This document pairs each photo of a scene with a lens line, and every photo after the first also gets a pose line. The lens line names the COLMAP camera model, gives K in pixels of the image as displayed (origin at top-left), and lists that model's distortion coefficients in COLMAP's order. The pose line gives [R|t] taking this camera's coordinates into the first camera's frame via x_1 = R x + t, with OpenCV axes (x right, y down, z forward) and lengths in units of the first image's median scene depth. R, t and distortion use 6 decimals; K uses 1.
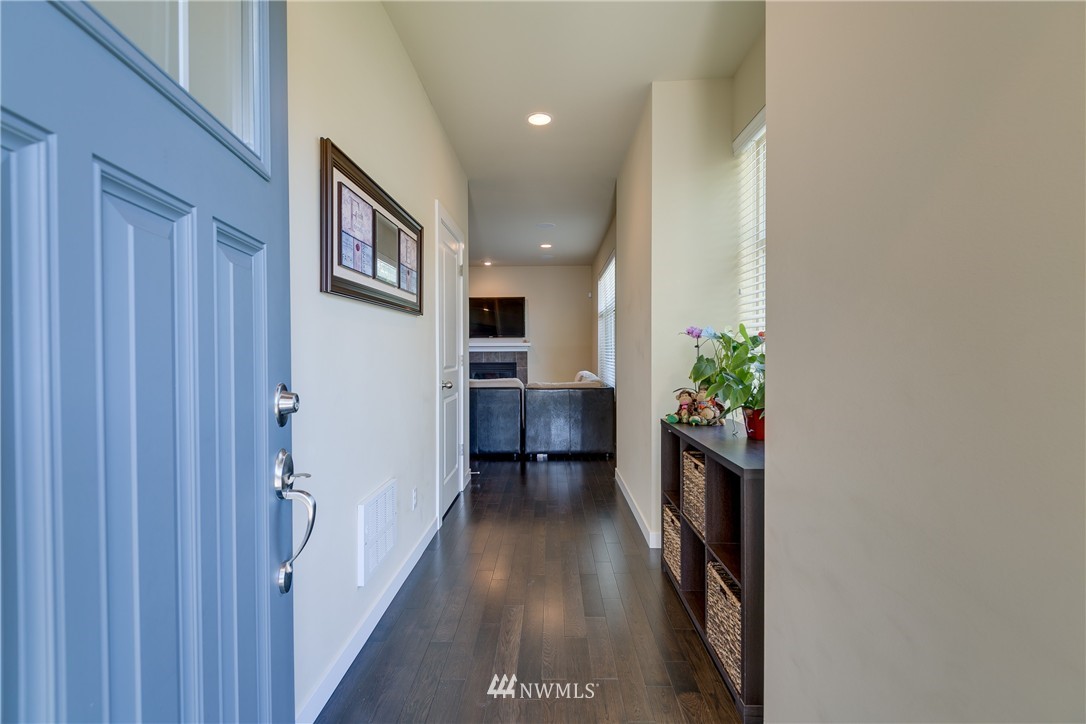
lens RADIAL K [[481.5, 0, 541.2], [0, 481.5, 356.6], [0, 0, 1]] dist [0.009368, -0.004452]
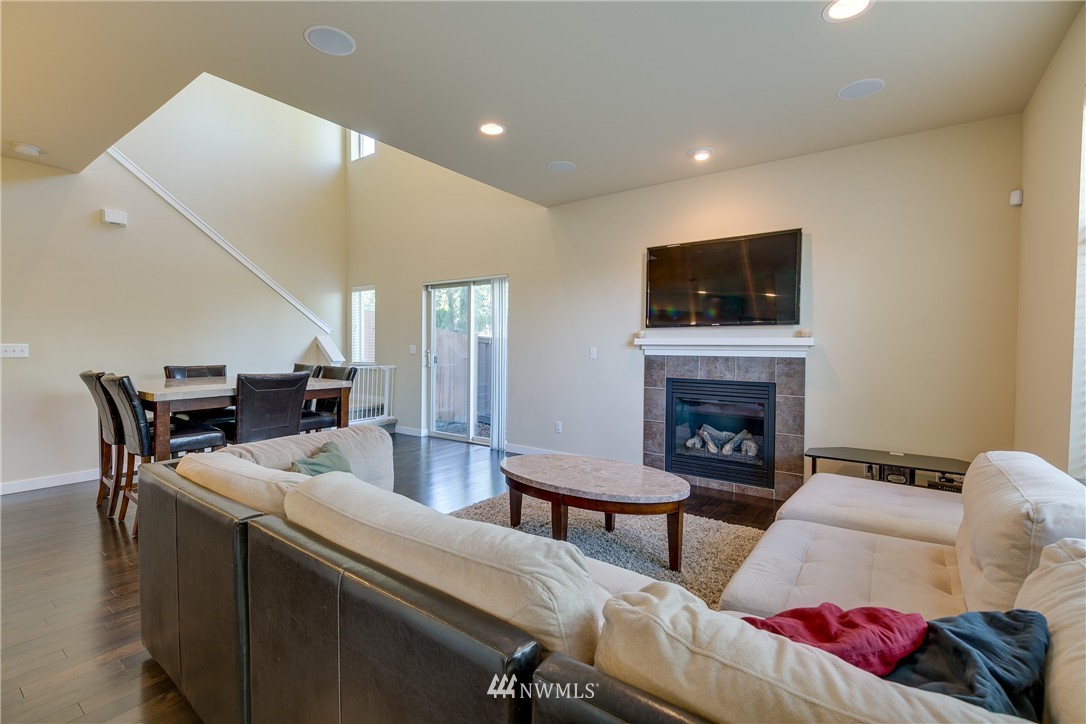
lens RADIAL K [[481.5, 0, 541.7], [0, 481.5, 360.9], [0, 0, 1]] dist [0.009368, -0.004452]
pose [[0.817383, 0.025116, -0.575547, 0.026122], [-0.017548, 0.999671, 0.018704, -0.012079], [0.575827, -0.005189, 0.817555, 0.521501]]
